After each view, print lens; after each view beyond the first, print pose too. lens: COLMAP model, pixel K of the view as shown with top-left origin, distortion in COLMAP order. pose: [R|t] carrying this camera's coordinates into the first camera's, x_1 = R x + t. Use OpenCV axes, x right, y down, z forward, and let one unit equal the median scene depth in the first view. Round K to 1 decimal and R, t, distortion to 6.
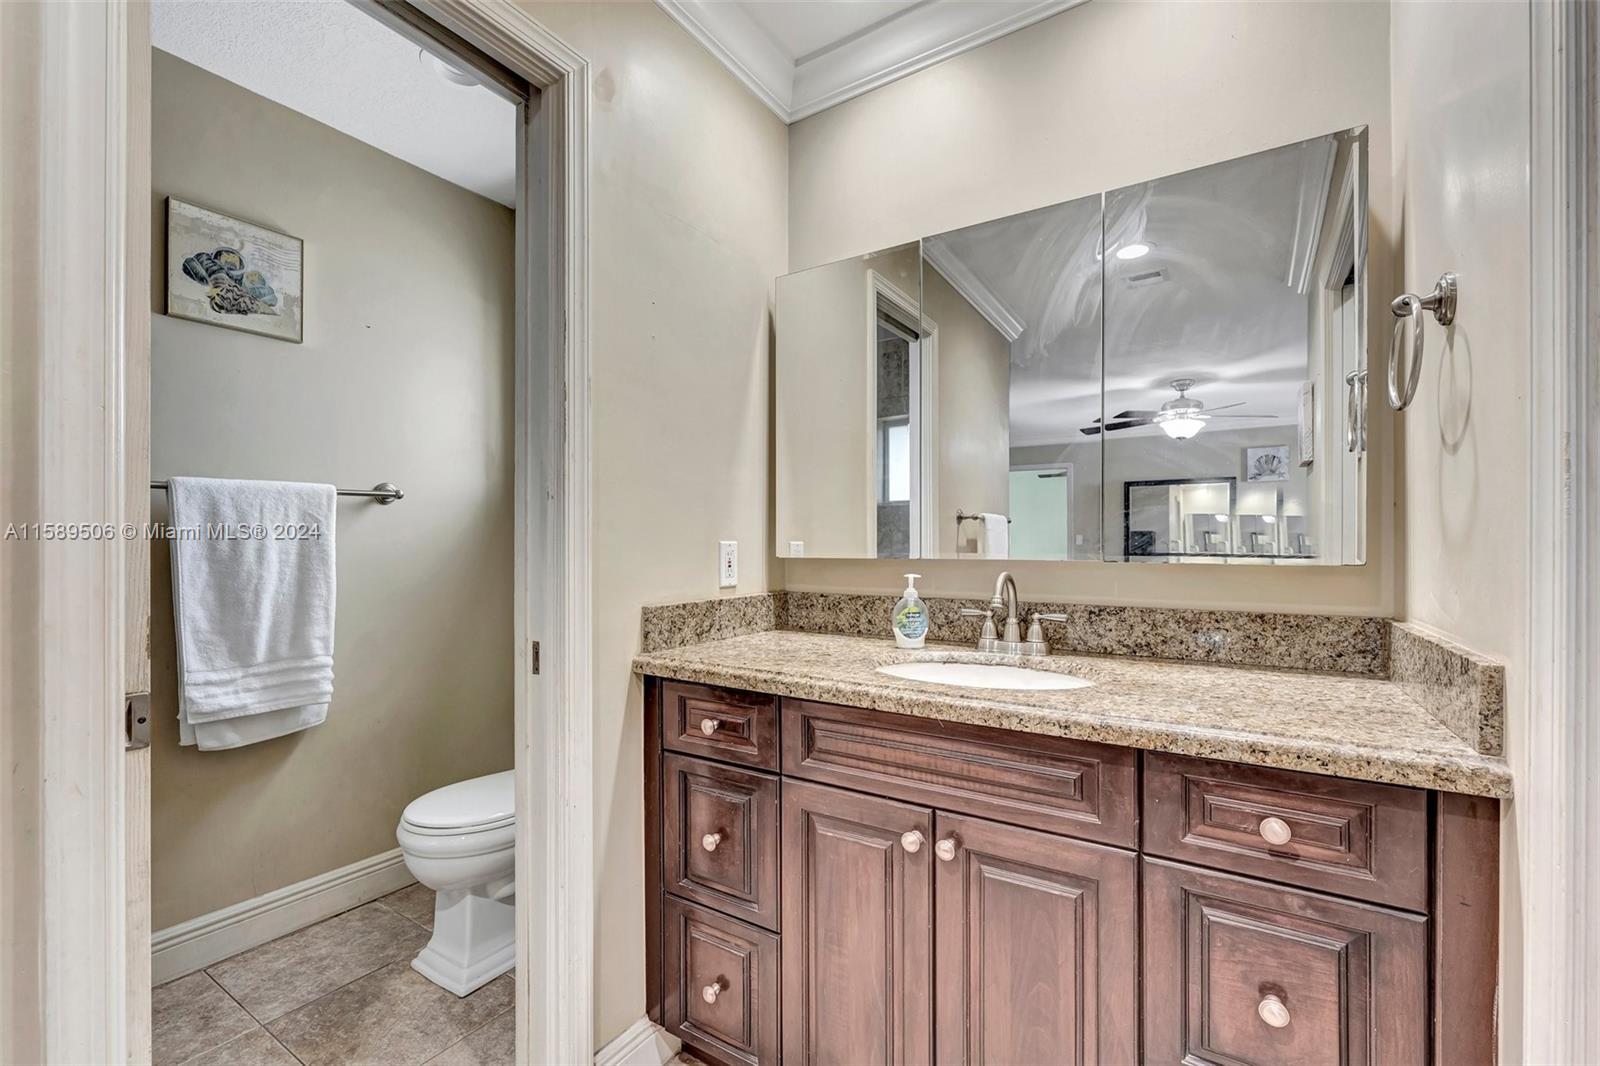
lens RADIAL K [[684.7, 0, 796.2], [0, 684.7, 542.0], [0, 0, 1]] dist [-0.012298, -0.000077]
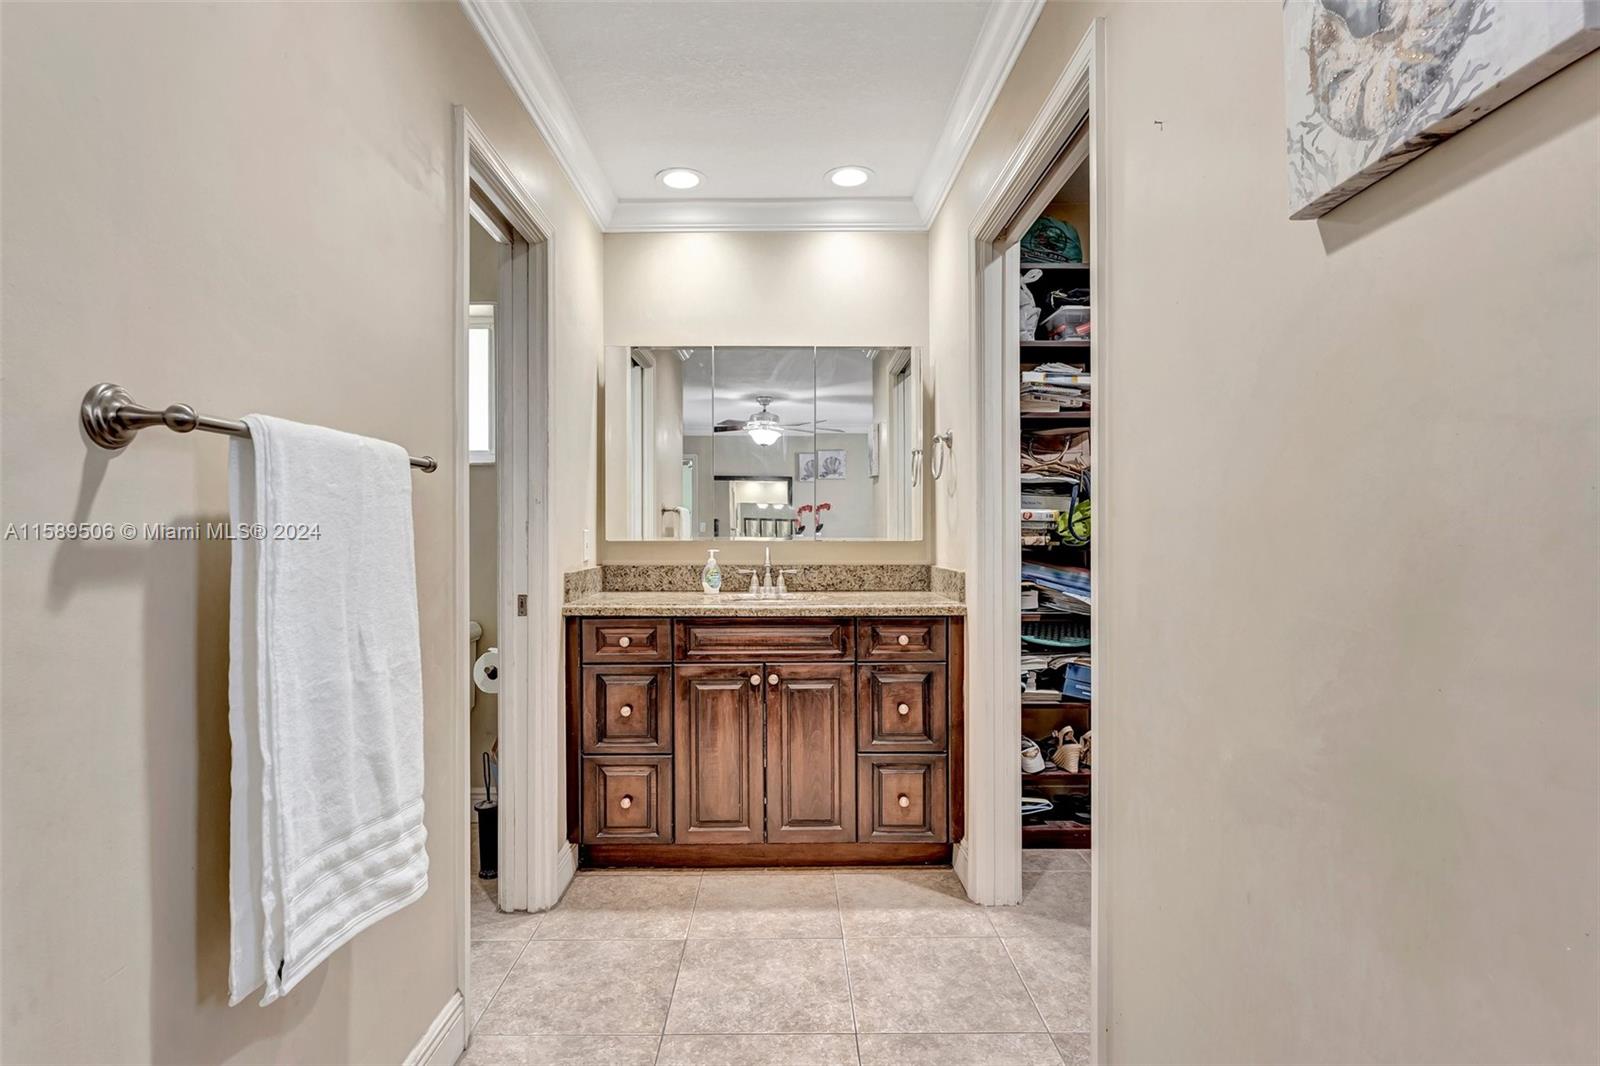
lens RADIAL K [[778.6, 0, 800.4], [0, 778.6, 530.2], [0, 0, 1]] dist [-0.001556, 0.000852]
pose [[0.819426, 0.004820, 0.573165, -0.866247], [-0.002864, 0.999987, -0.004315, 0.006209], [-0.573178, 0.001894, 0.819429, -0.798384]]
